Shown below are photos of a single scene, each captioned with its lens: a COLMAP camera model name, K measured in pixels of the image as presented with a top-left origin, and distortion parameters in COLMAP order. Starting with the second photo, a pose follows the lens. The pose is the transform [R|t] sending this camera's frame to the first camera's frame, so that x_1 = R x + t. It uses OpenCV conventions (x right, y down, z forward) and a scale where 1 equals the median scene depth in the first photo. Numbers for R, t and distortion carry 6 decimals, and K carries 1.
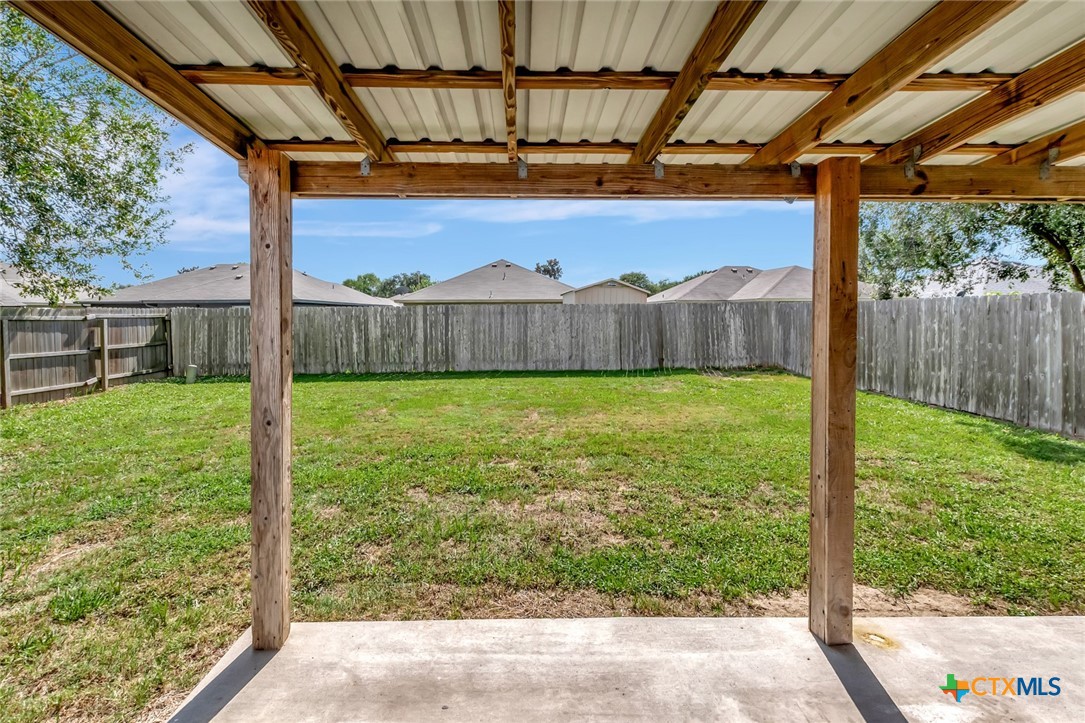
lens RADIAL K [[493.6, 0, 542.8], [0, 493.6, 359.6], [0, 0, 1]] dist [-0.001640, -0.000116]
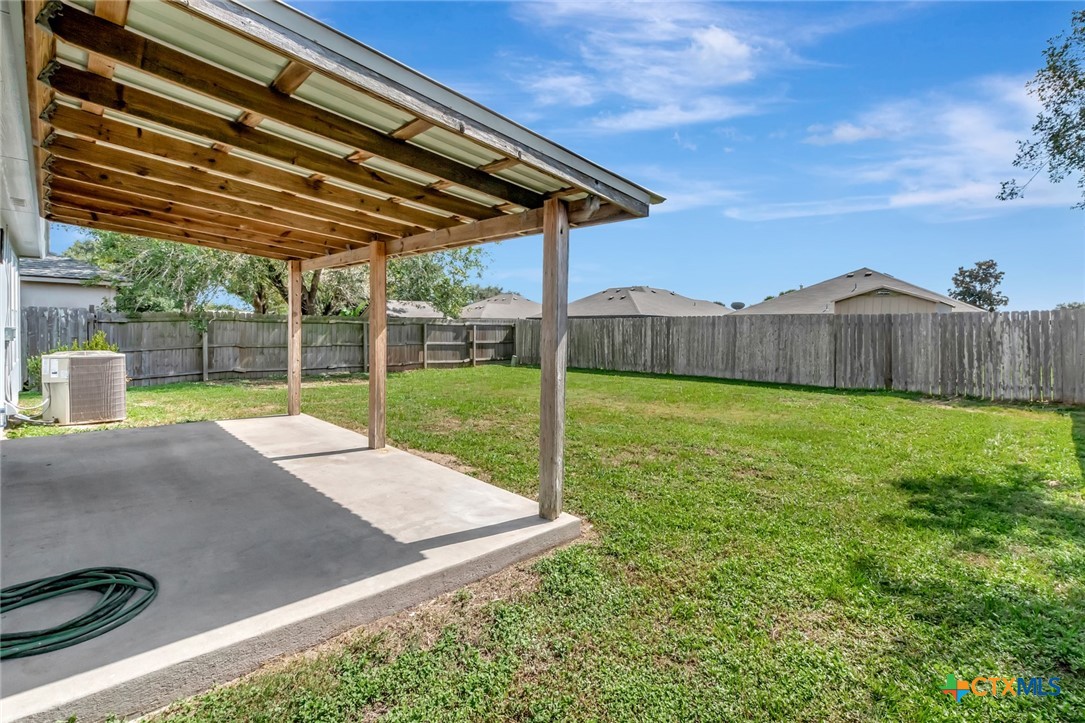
lens RADIAL K [[493.6, 0, 547.0], [0, 493.6, 363.3], [0, 0, 1]] dist [-0.001640, -0.000116]
pose [[0.687393, 0.062551, -0.723587, 0.452631], [-0.082100, 0.996591, 0.008158, 0.012900], [0.721630, 0.053799, 0.690185, -0.010106]]
